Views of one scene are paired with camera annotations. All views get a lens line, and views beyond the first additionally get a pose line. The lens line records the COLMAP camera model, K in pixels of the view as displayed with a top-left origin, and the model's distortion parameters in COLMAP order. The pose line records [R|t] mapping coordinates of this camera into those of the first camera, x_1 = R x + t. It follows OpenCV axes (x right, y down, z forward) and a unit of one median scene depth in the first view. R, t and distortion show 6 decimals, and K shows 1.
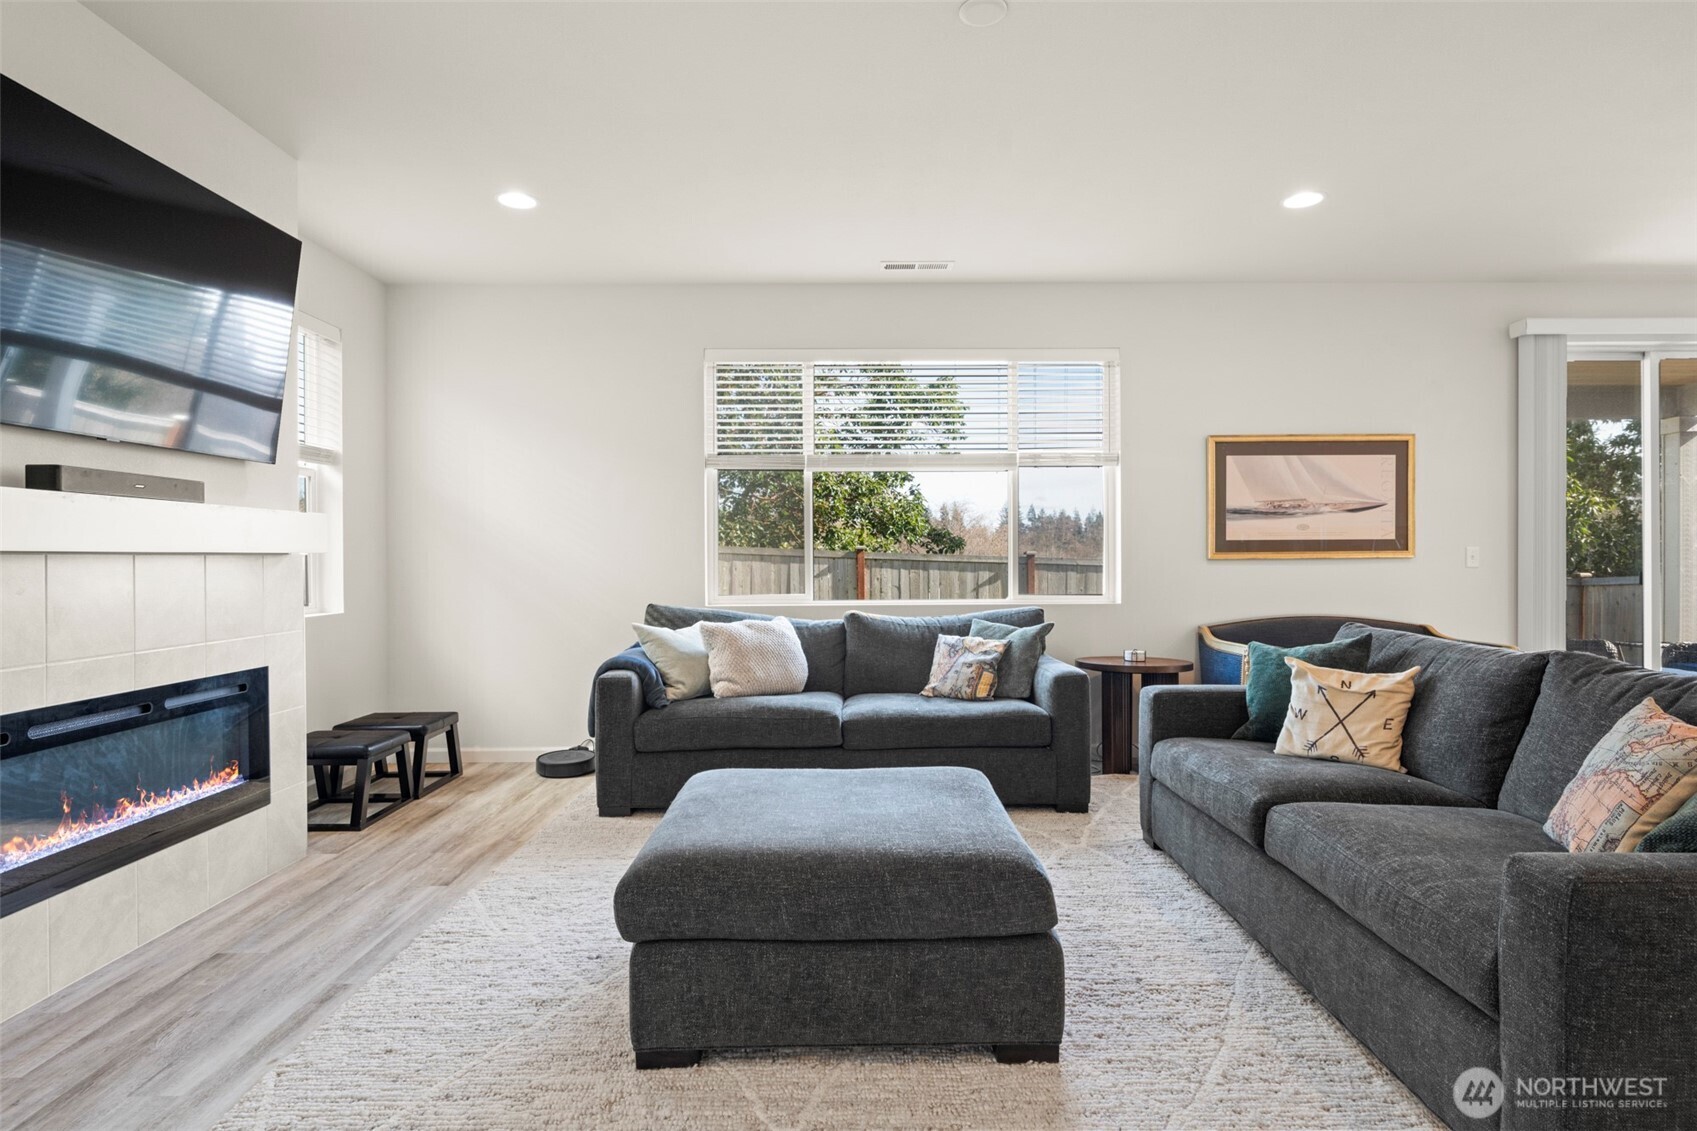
lens RADIAL K [[887.8, 0, 848.5], [0, 887.8, 565.5], [0, 0, 1]] dist [-0.002631, -0.000705]
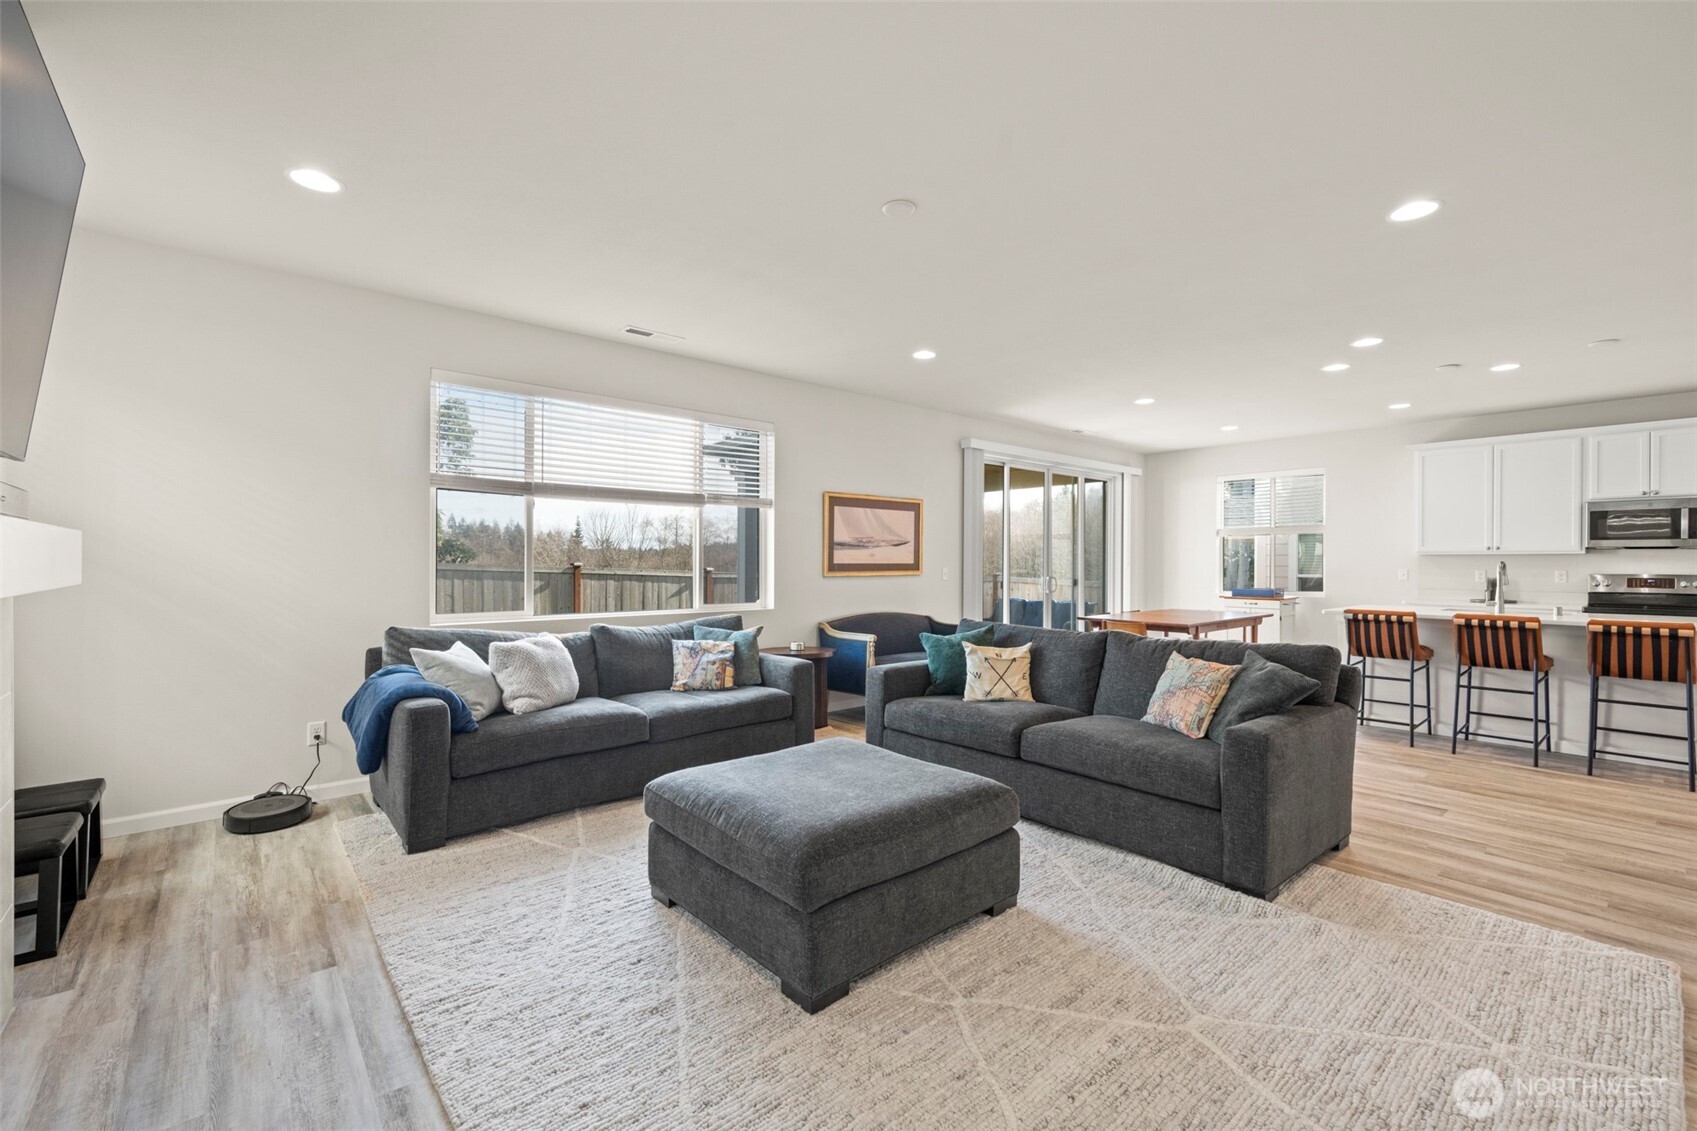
lens RADIAL K [[717.3, 0, 848.5], [0, 717.3, 565.5], [0, 0, 1]] dist [0.000282, 0.000455]
pose [[0.756442, 0.005355, 0.654039, -0.378684], [-0.002192, 0.999982, -0.005652, -0.020893], [-0.654057, 0.002841, 0.756440, 0.096107]]
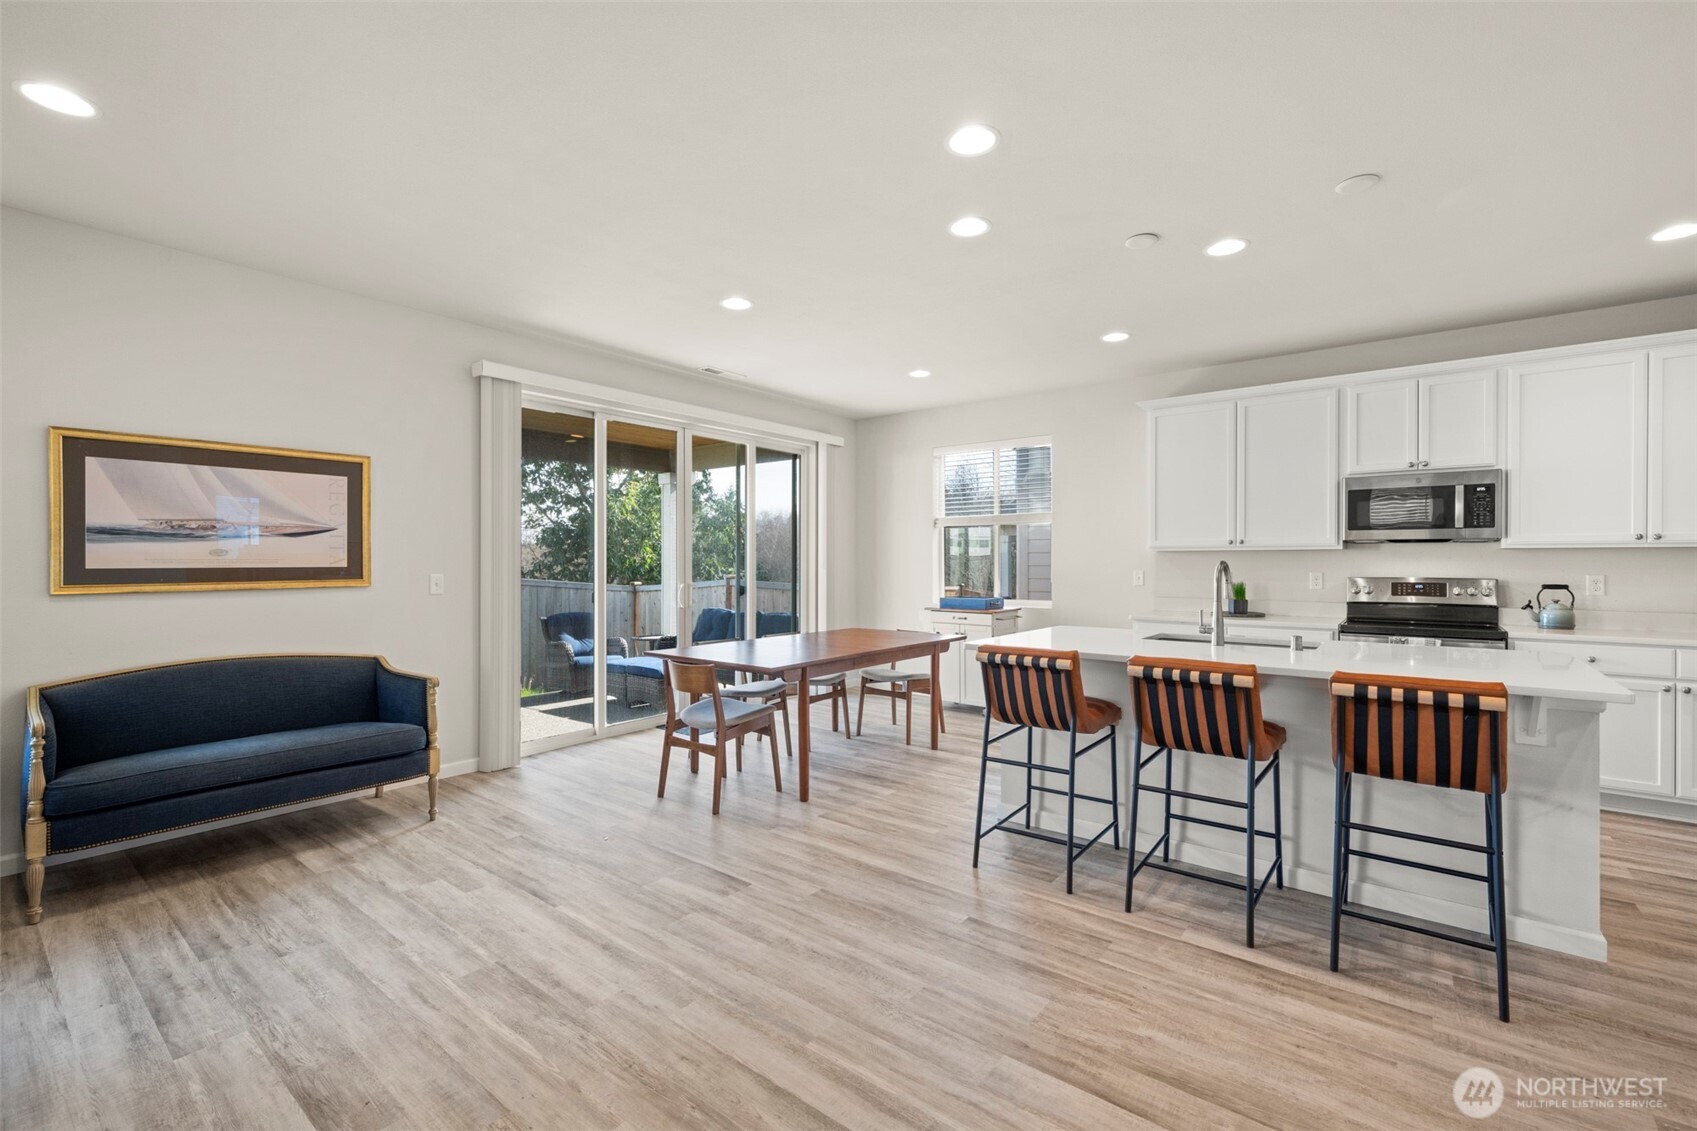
lens RADIAL K [[727.5, 0, 848.5], [0, 727.5, 565.5], [0, 0, 1]] dist [0.000645, 0.000197]
pose [[0.621950, 0.001093, 0.783056, 0.390846], [0.002767, 0.999990, -0.003593, -0.030447], [-0.783052, 0.004402, 0.621941, 0.122837]]
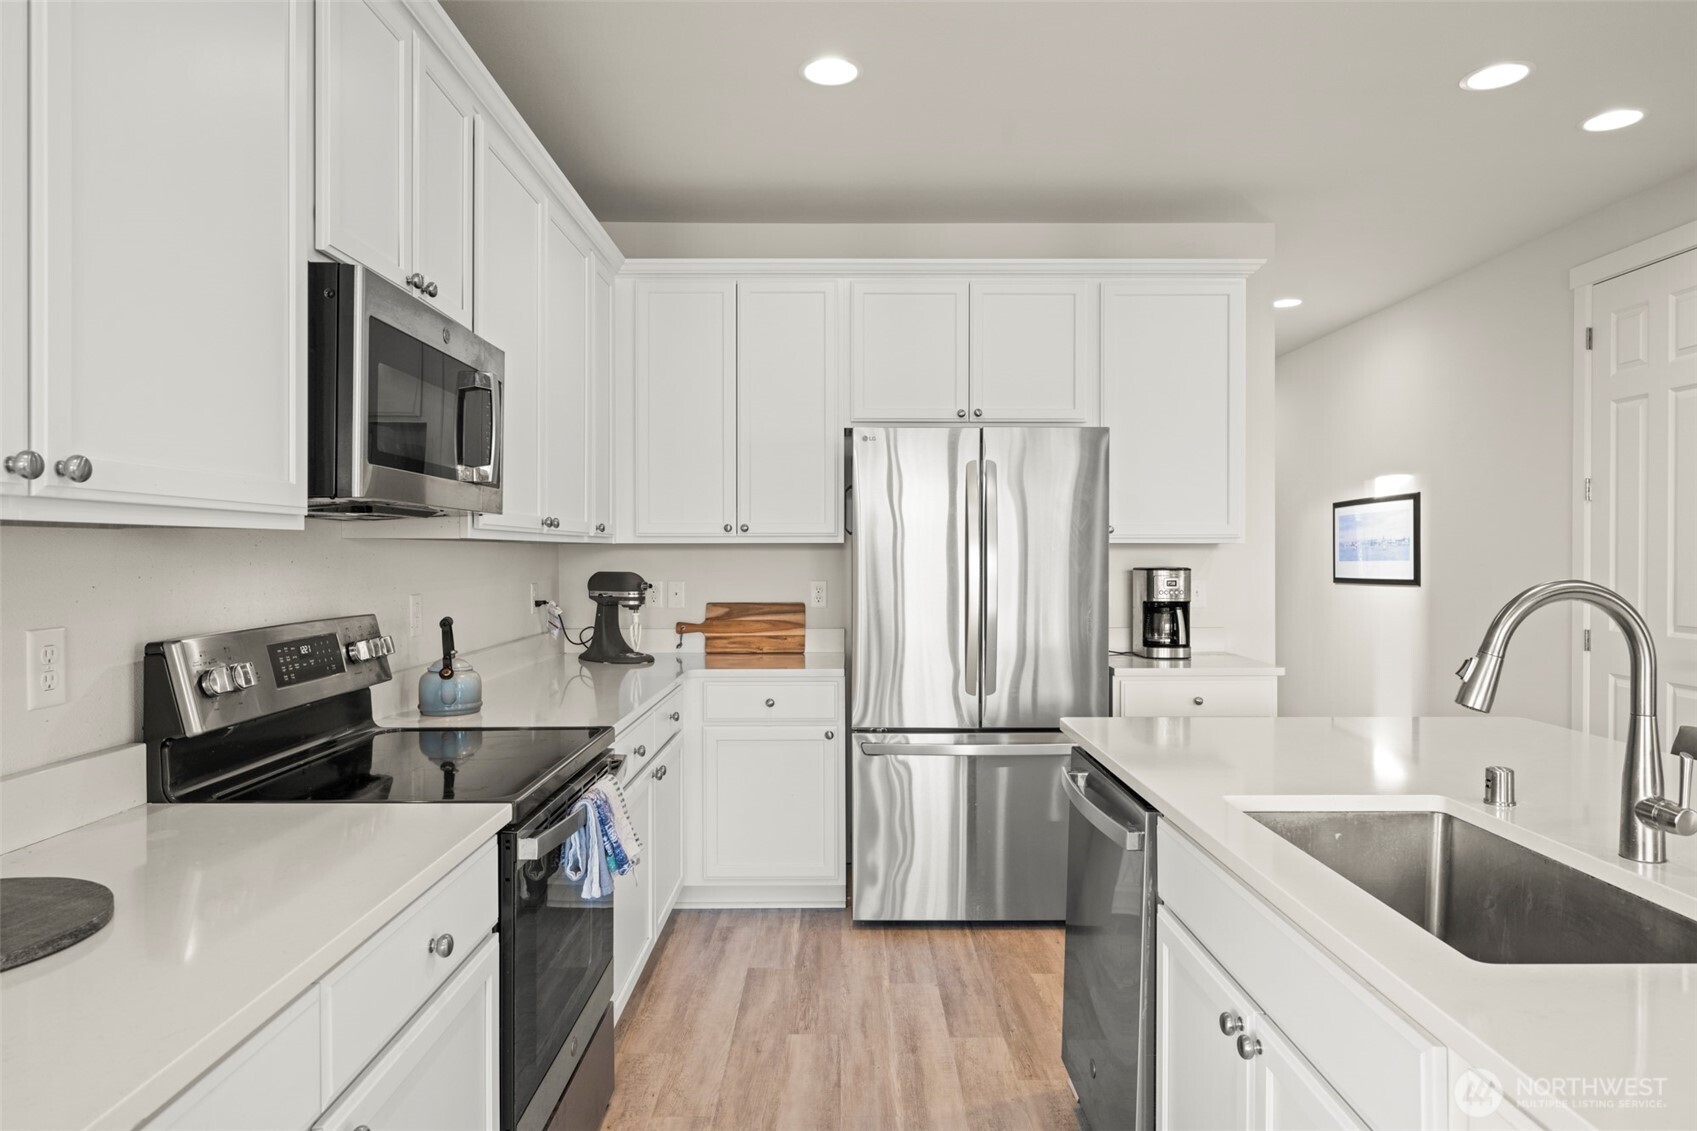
lens RADIAL K [[1036.2, 0, 848.5], [0, 1036.2, 565.5], [0, 0, 1]] dist [0.004287, -0.000686]
pose [[-0.999986, 0.004611, -0.002642, 1.441338], [0.004557, 0.999783, 0.020334, -0.049775], [0.002735, 0.020321, -0.999790, 0.605143]]
